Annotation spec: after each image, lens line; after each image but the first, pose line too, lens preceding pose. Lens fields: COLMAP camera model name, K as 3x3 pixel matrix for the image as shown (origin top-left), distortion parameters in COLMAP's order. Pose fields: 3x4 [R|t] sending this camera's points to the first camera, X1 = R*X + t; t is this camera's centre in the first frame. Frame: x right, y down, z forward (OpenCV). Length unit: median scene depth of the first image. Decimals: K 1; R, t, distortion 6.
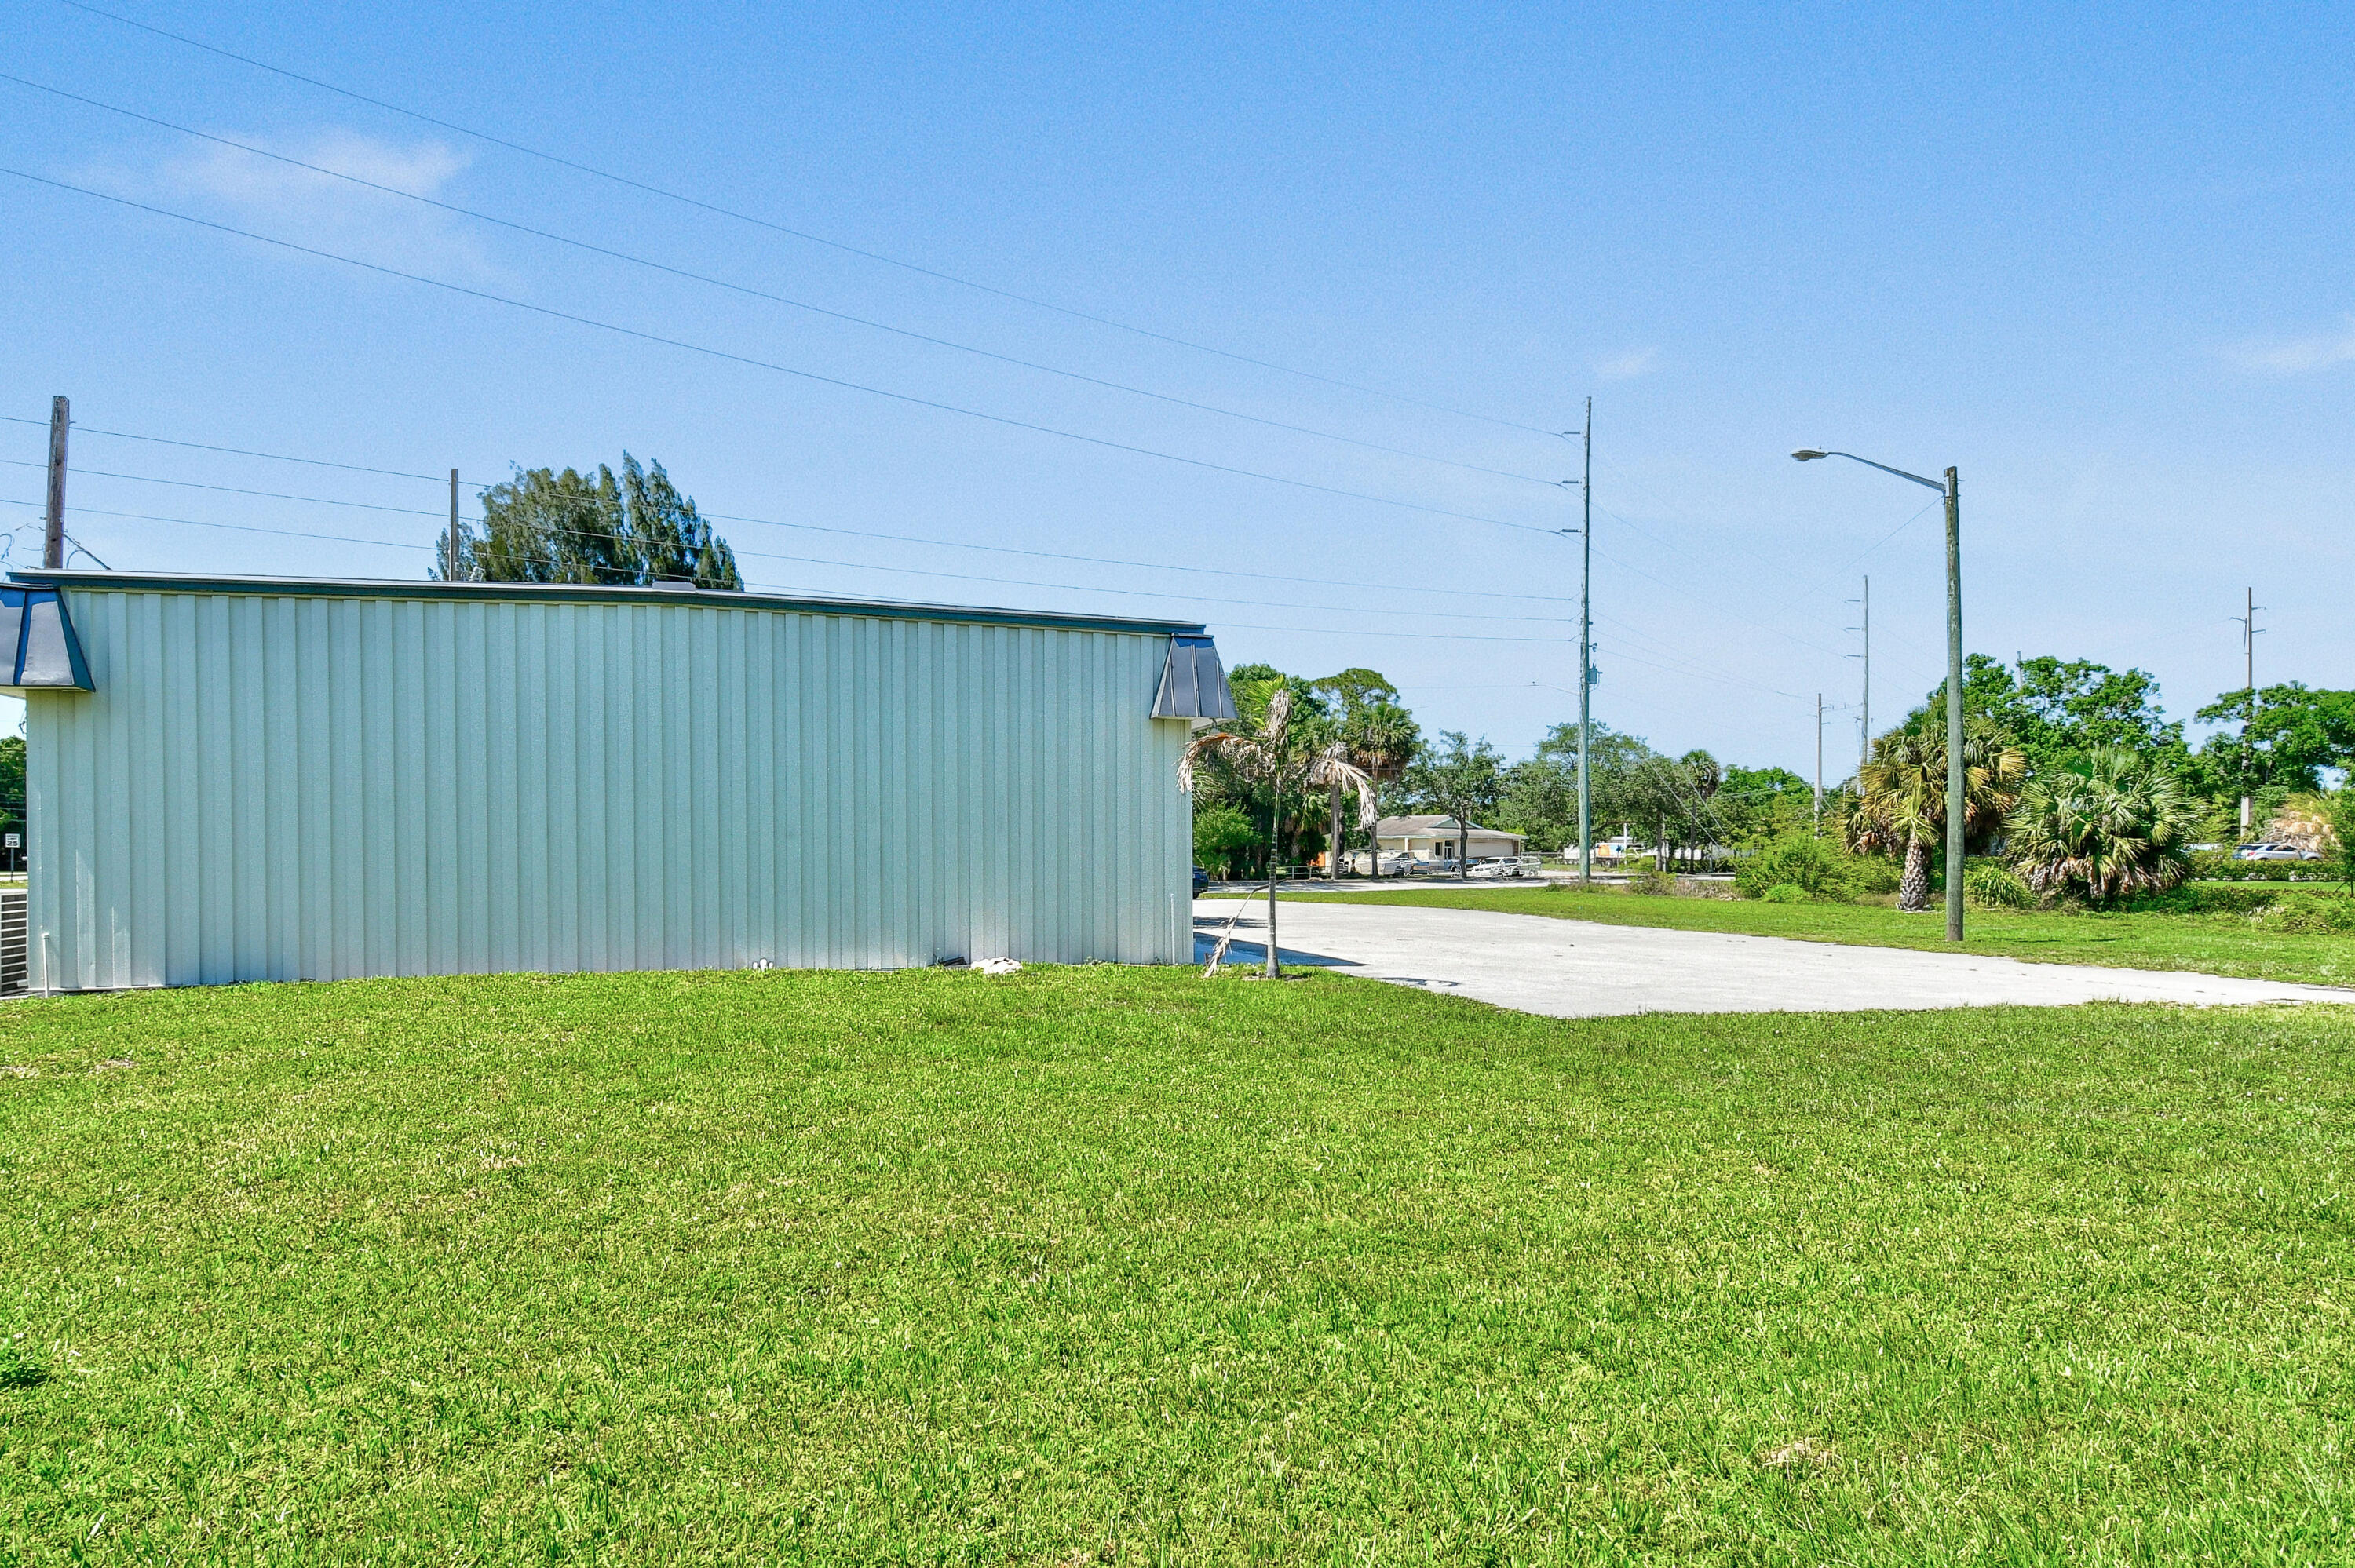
lens RADIAL K [[1359.1, 0, 1177.0], [0, 1359.1, 885.4], [0, 0, 1]] dist [0.018265, -0.003124]
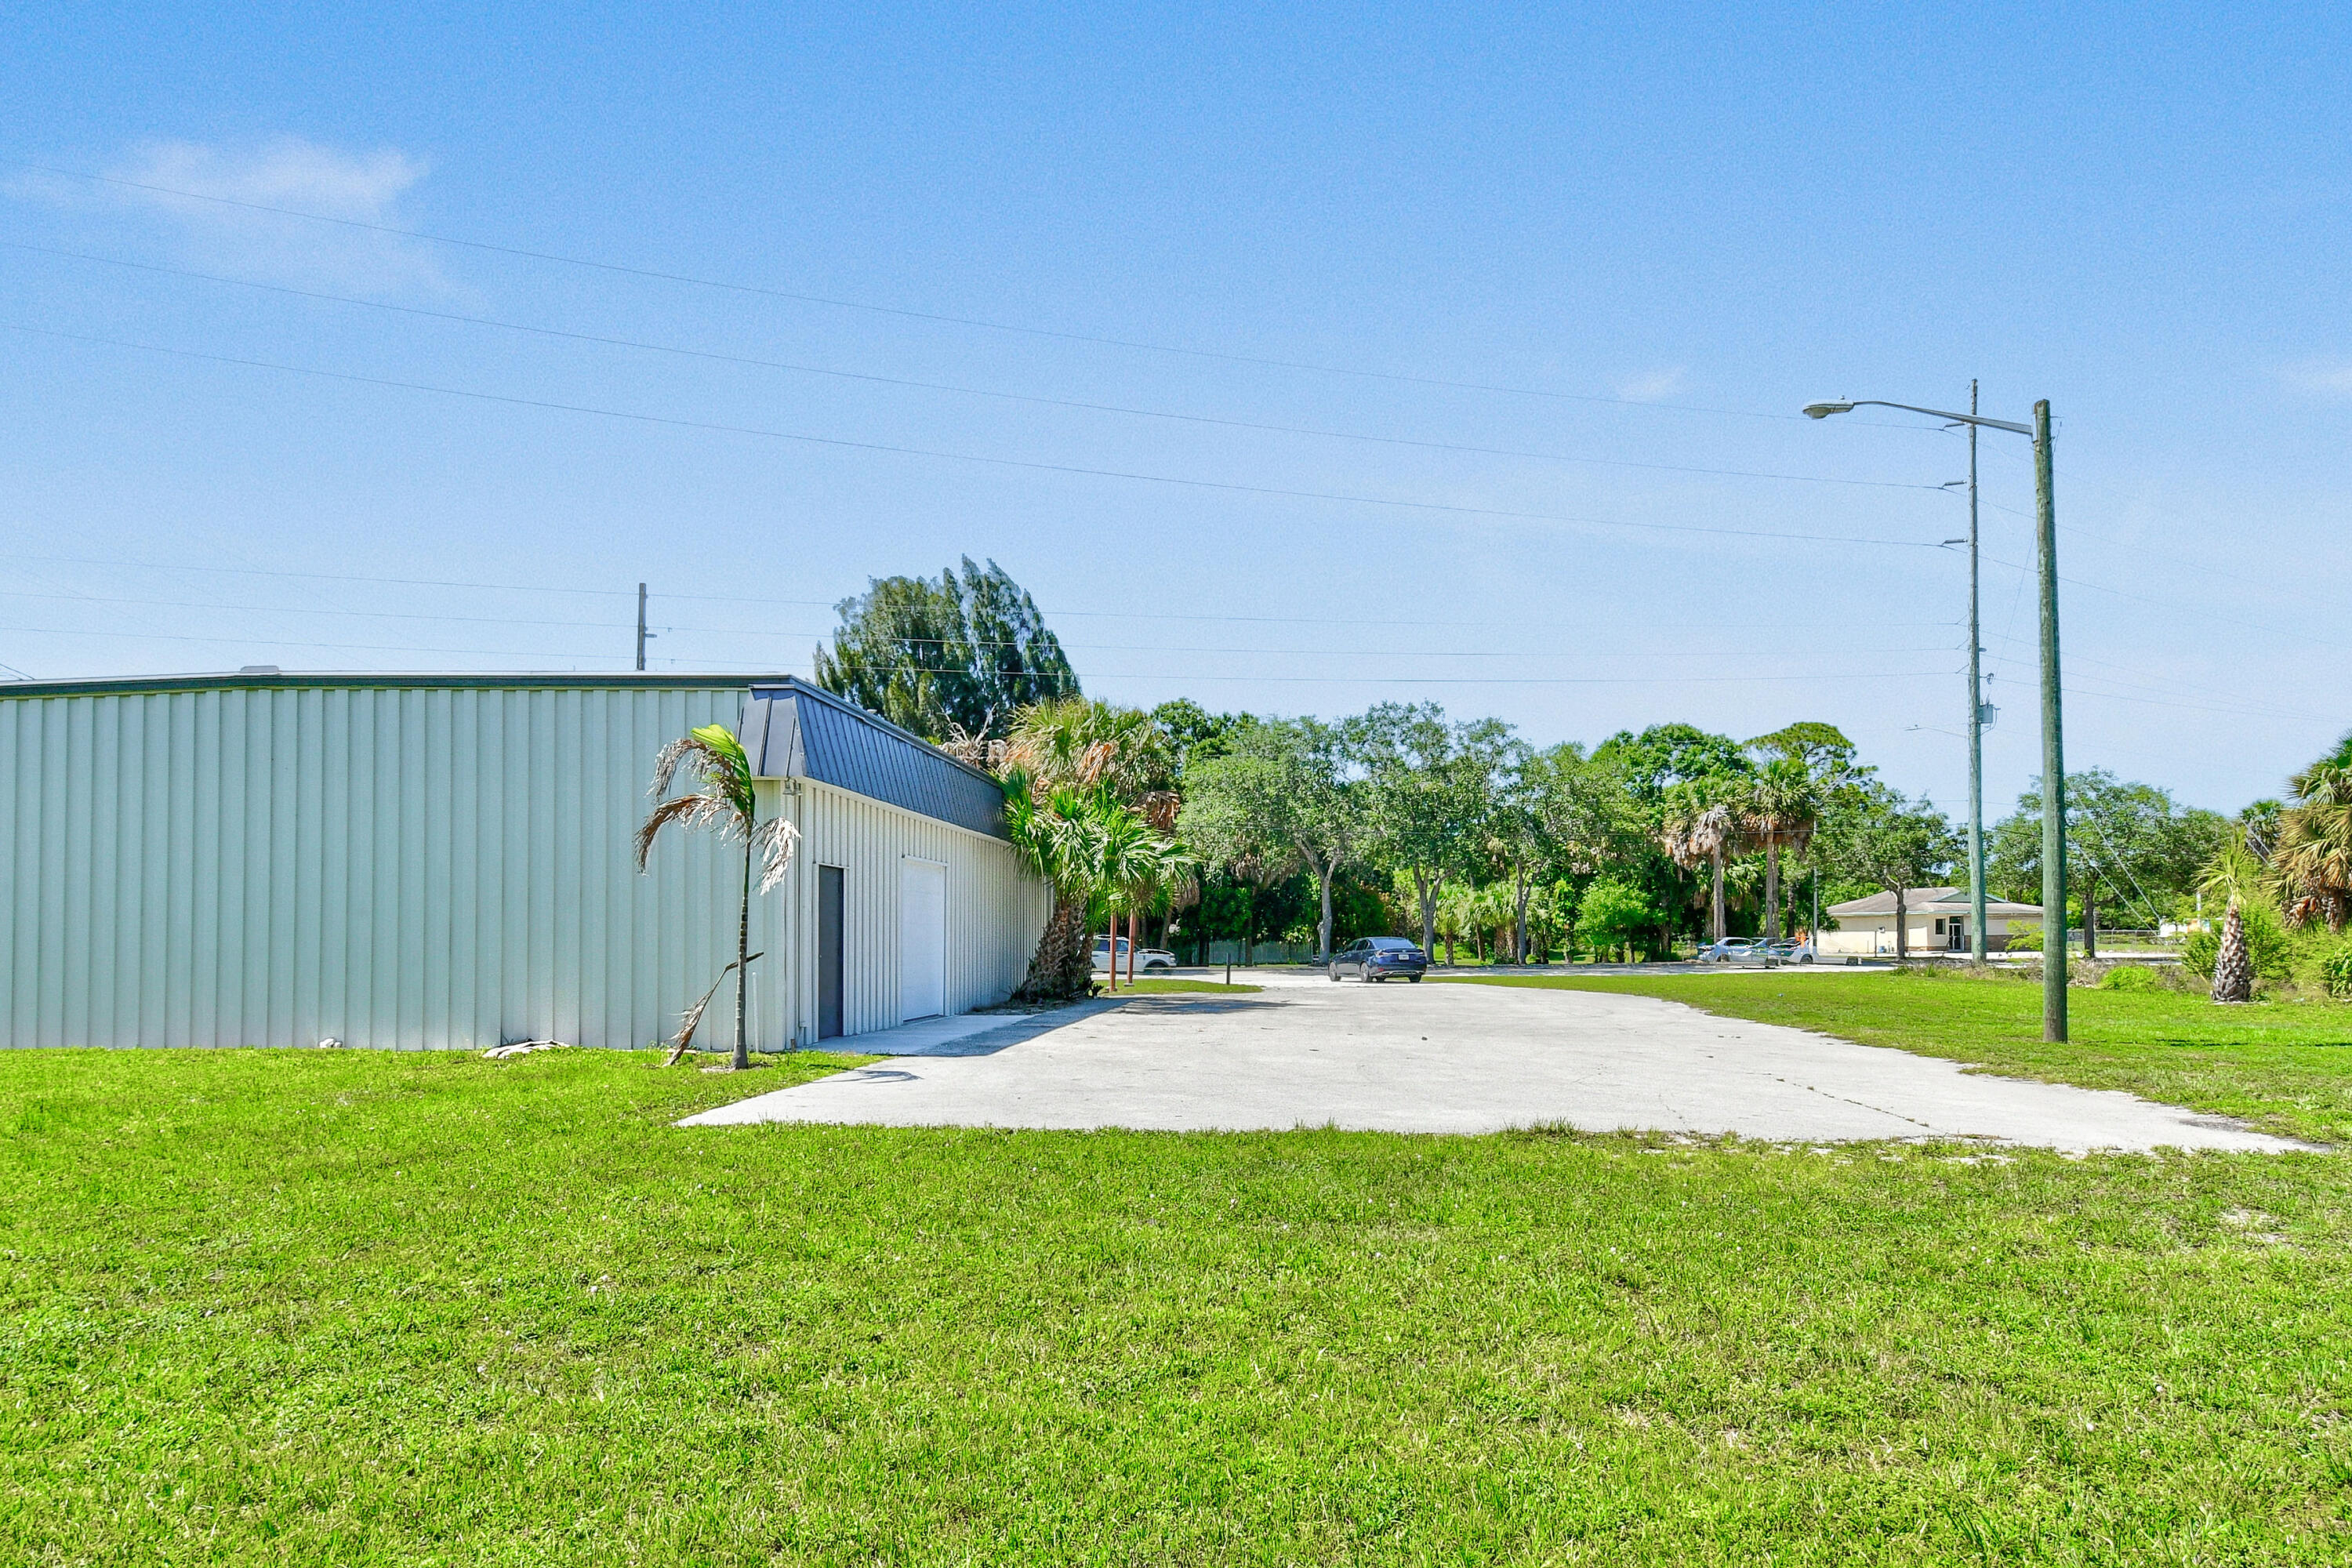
lens RADIAL K [[1394.7, 0, 1272.2], [0, 1394.7, 932.4], [0, 0, 1]] dist [0.023287, -0.000023]
pose [[0.945391, -0.006120, -0.325882, 0.238742], [-0.002335, 0.999671, -0.025548, 0.001022], [0.325931, 0.024913, 0.945065, 0.087025]]
